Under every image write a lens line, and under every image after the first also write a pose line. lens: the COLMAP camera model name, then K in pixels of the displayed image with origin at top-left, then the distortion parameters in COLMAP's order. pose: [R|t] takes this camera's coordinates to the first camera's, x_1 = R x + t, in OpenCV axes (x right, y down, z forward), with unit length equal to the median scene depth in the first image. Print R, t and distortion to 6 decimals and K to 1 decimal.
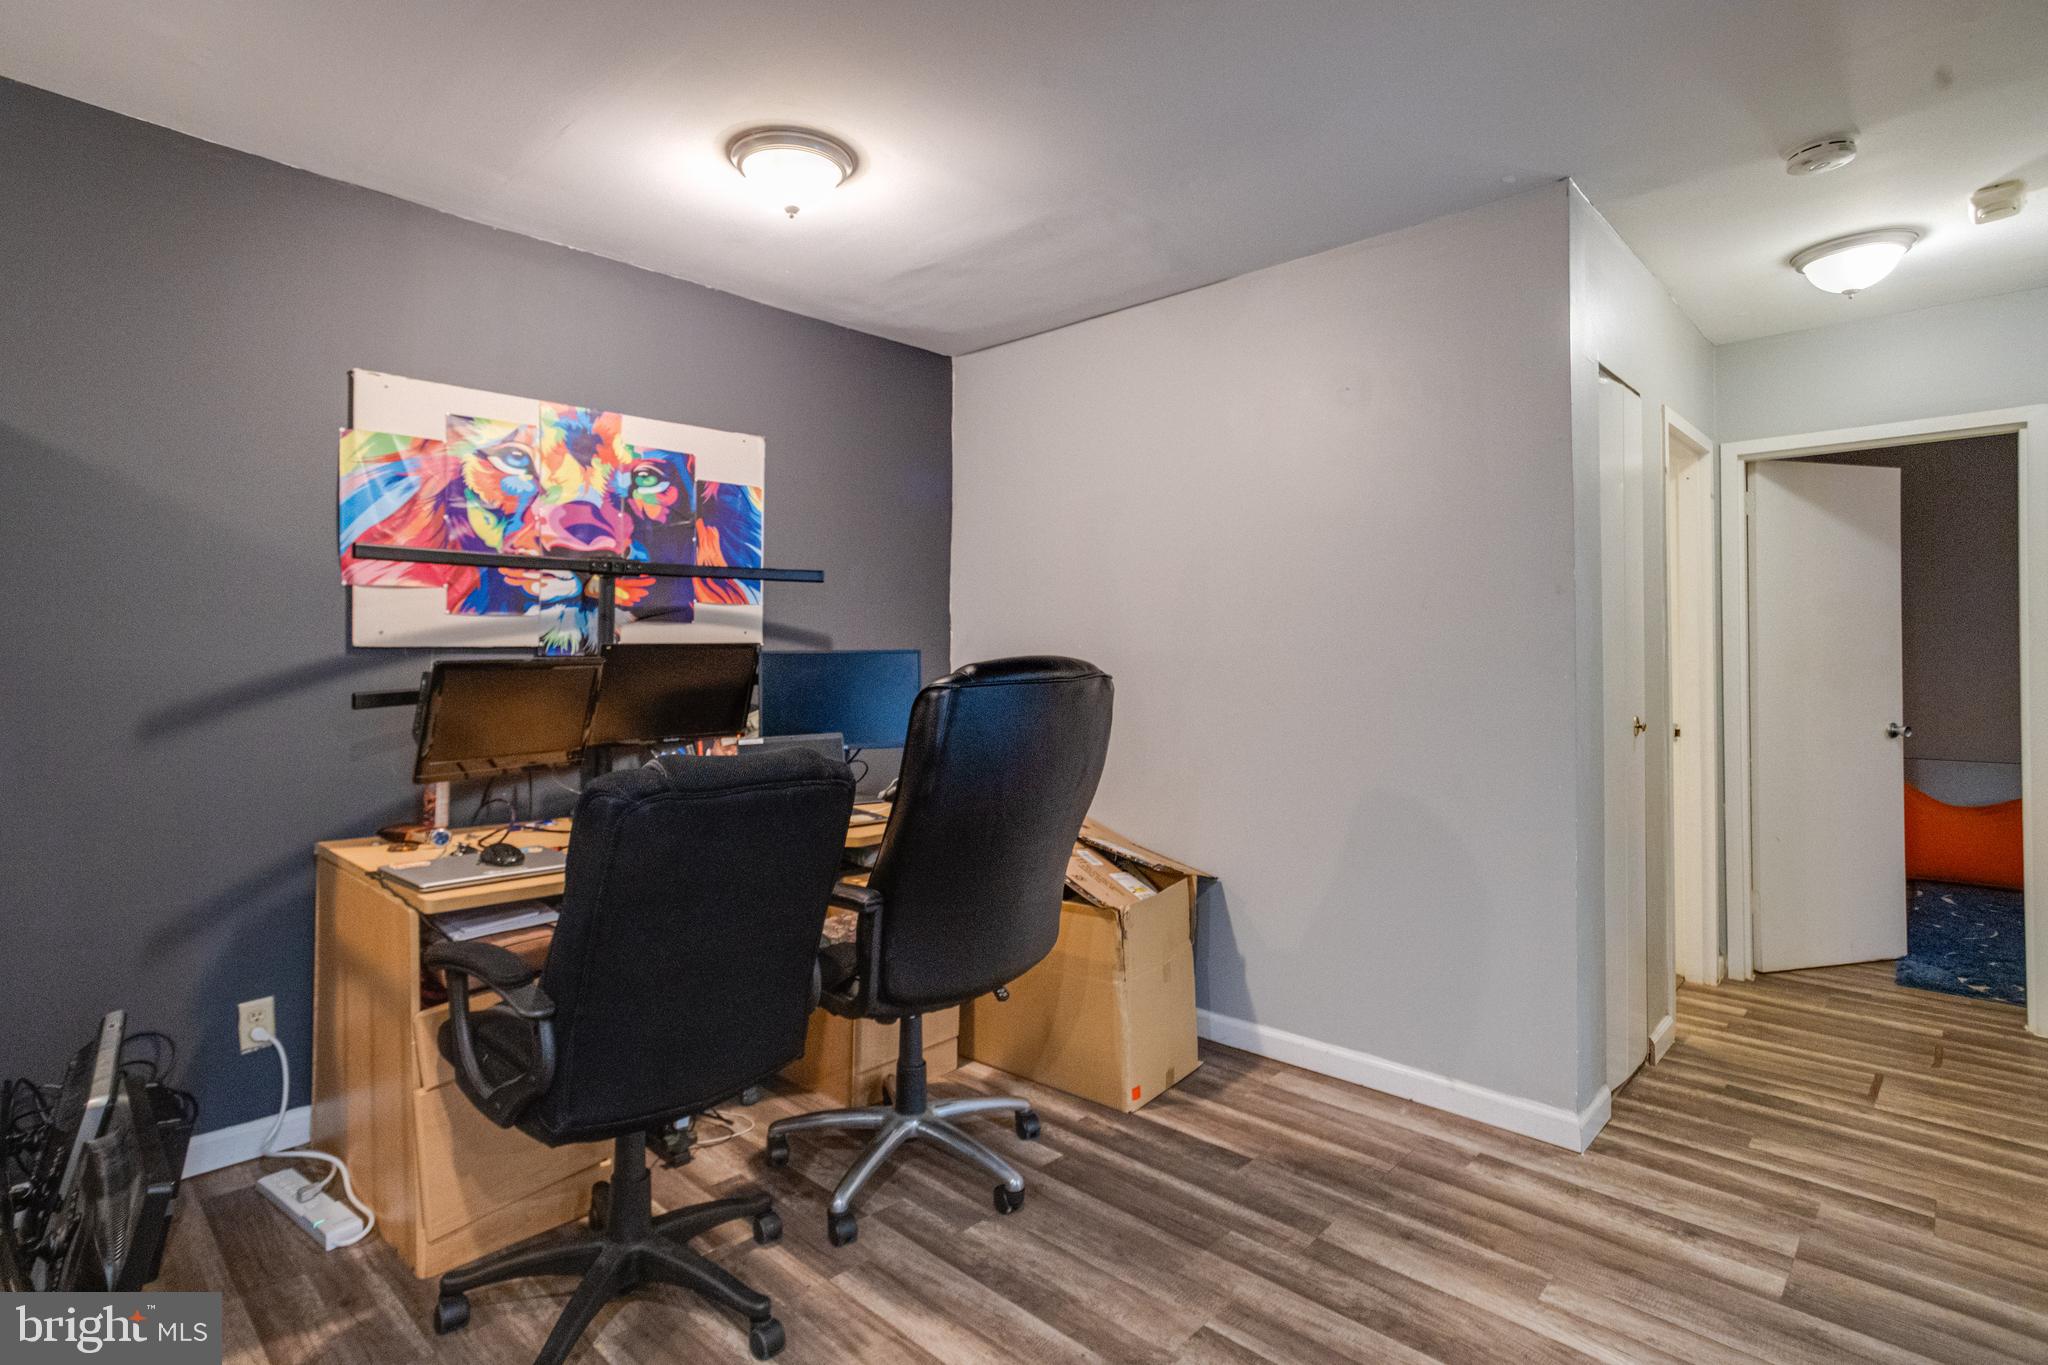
lens RADIAL K [[1025.0, 0, 1007.8], [0, 1025.0, 642.9], [0, 0, 1]] dist [-0.049876, 0.038789]
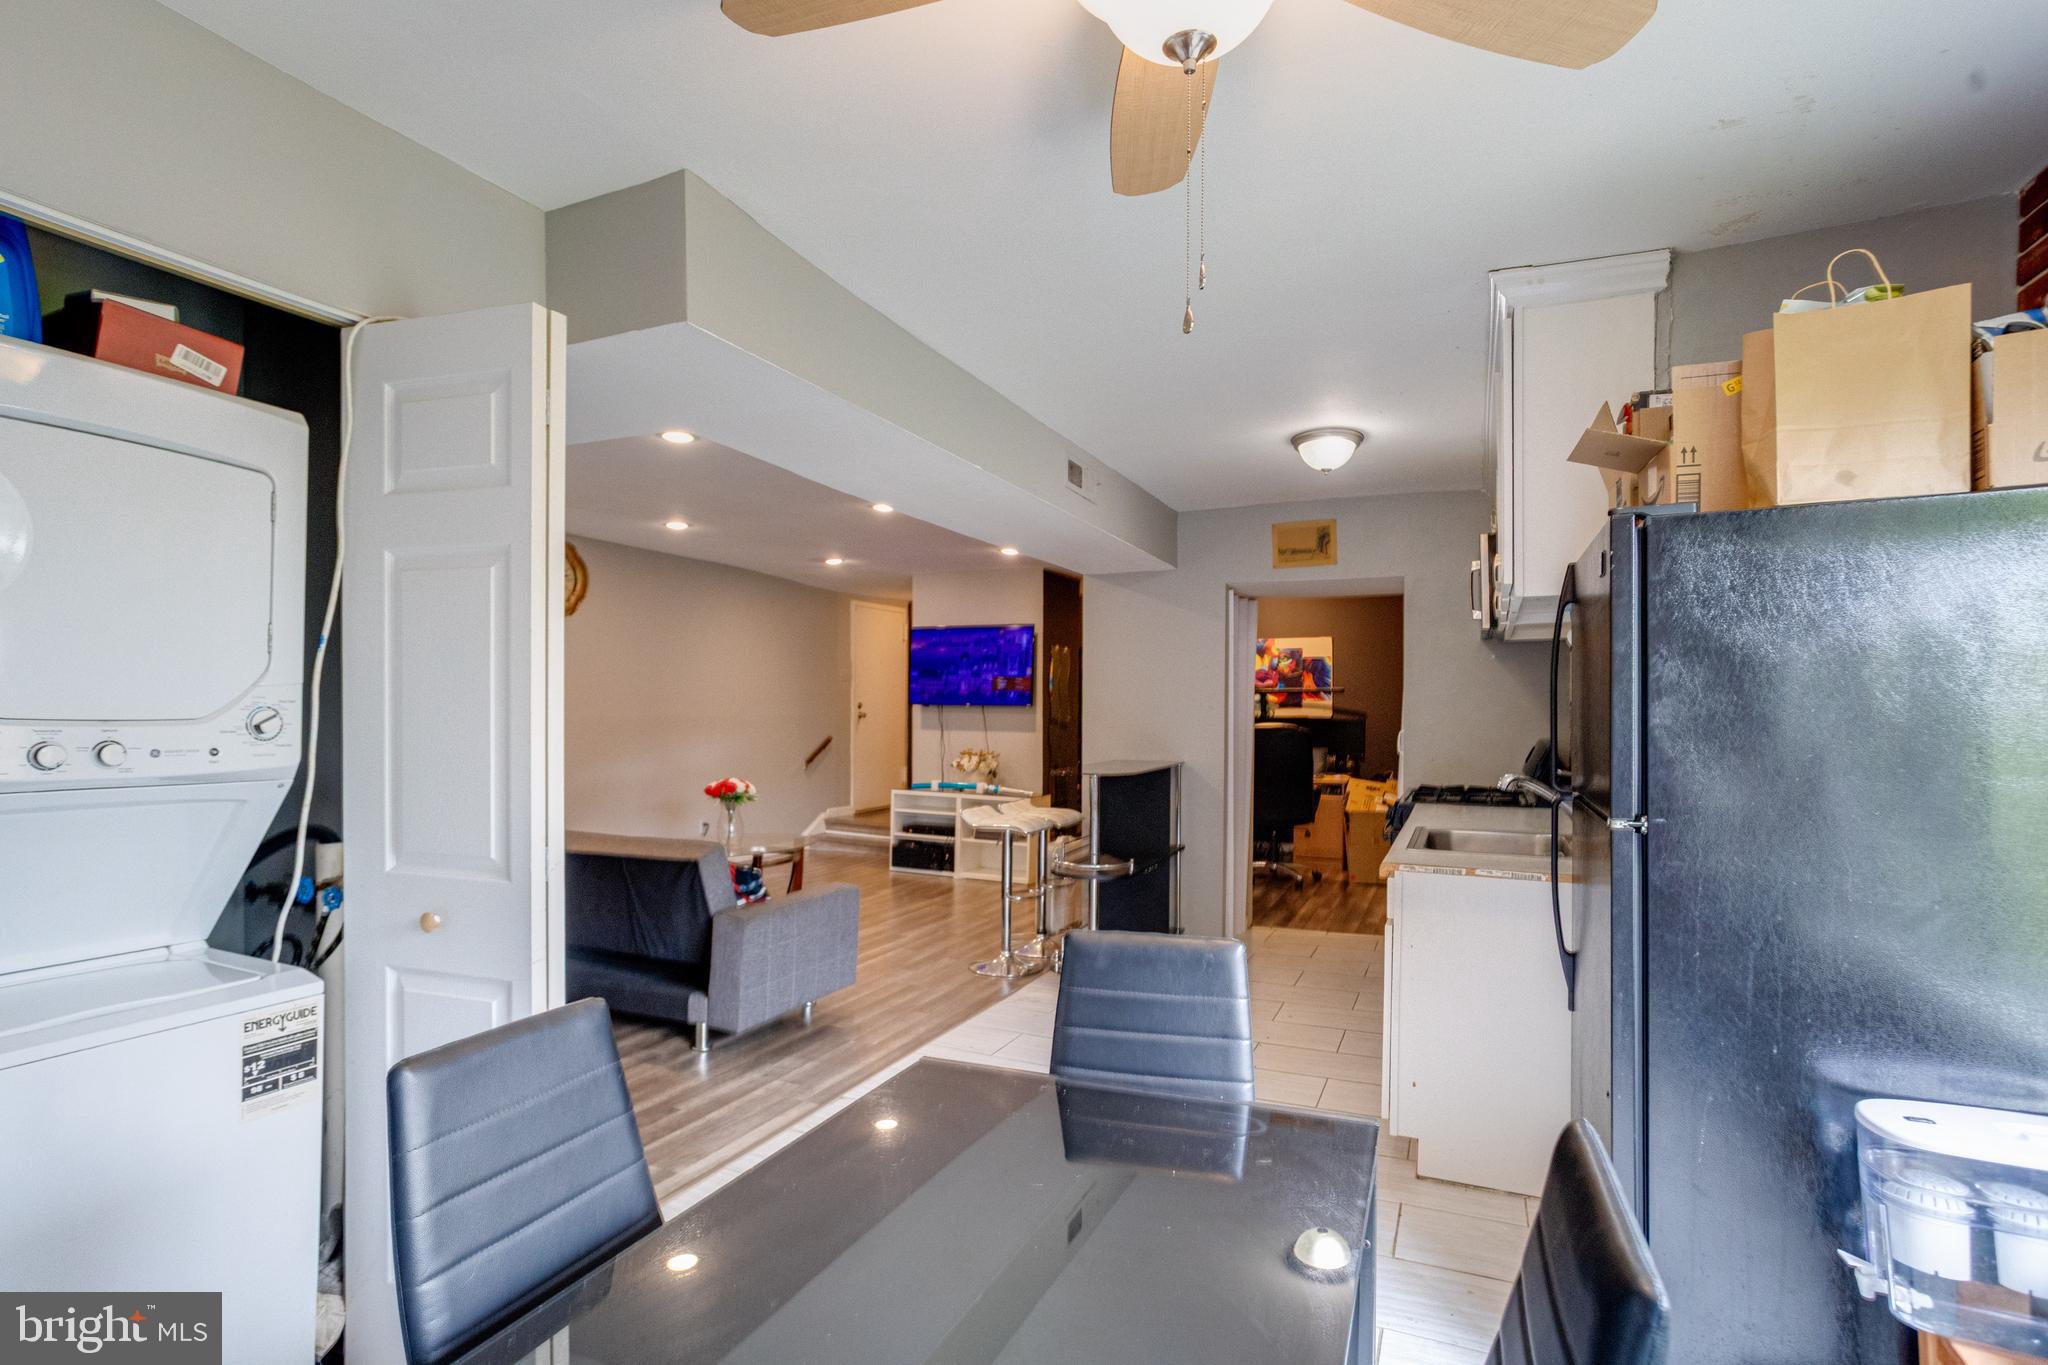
lens RADIAL K [[1024.7, 0, 1019.0], [0, 1024.7, 721.6], [0, 0, 1]] dist [-0.071623, 0.036757]
pose [[0.343339, 0.019073, -0.939018, 2.297063], [0.004873, 0.999744, 0.022088, -0.054959], [0.939199, -0.012160, 0.343158, -0.778522]]
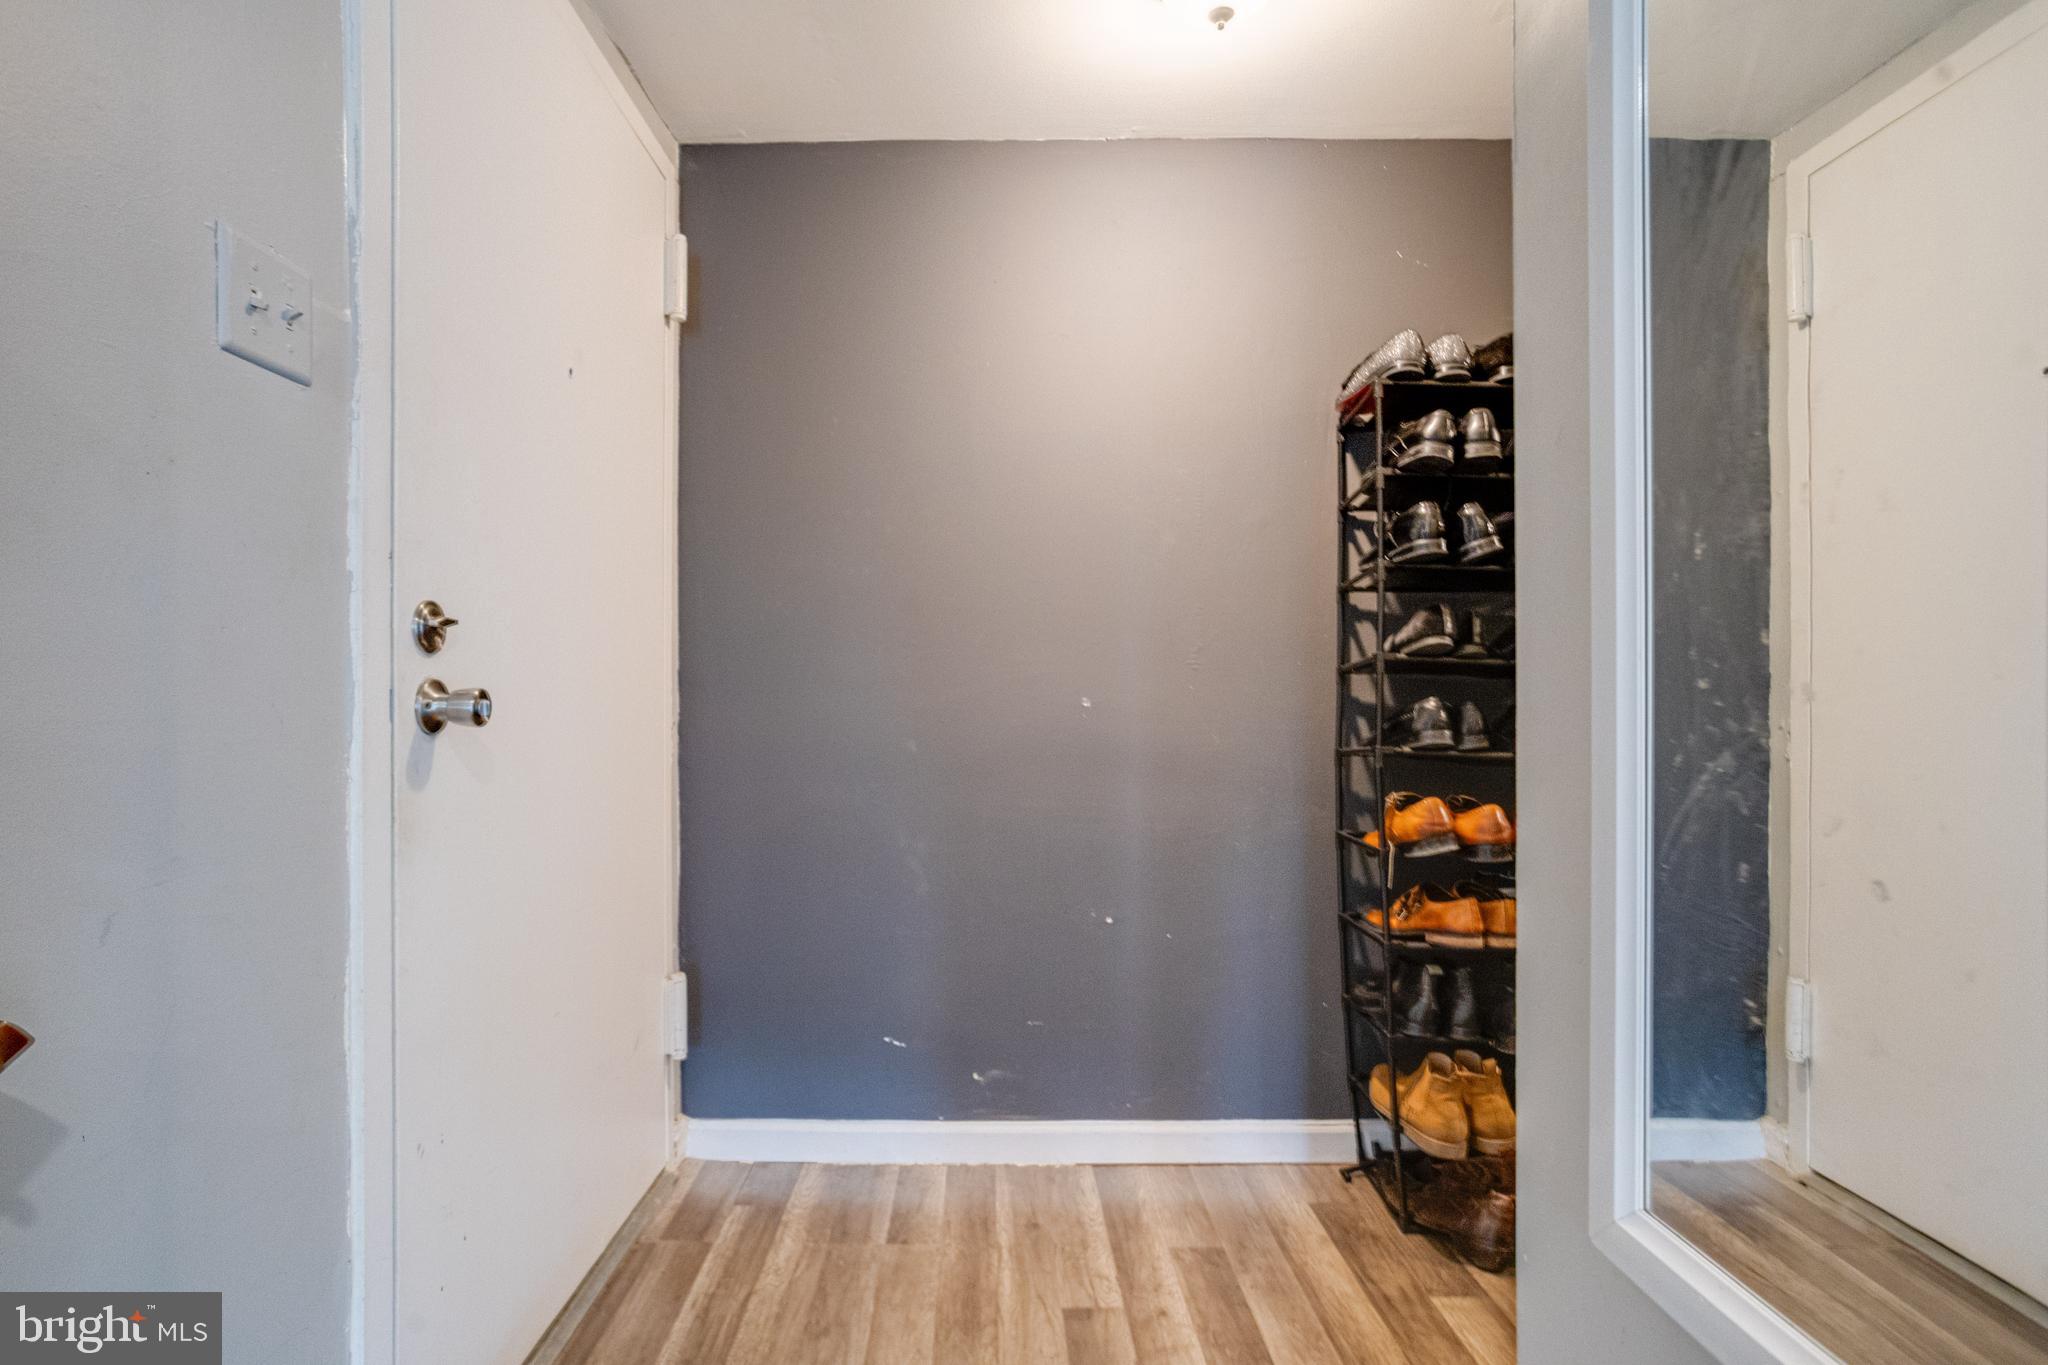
lens RADIAL K [[1010.6, 0, 1016.8], [0, 1010.6, 688.9], [0, 0, 1]] dist [-0.043866, 0.036716]
pose [[0.709012, 0.000480, -0.705196, -0.640165], [0.005636, 0.999964, 0.006347, -0.012259], [0.705174, -0.008475, 0.708984, -0.223651]]
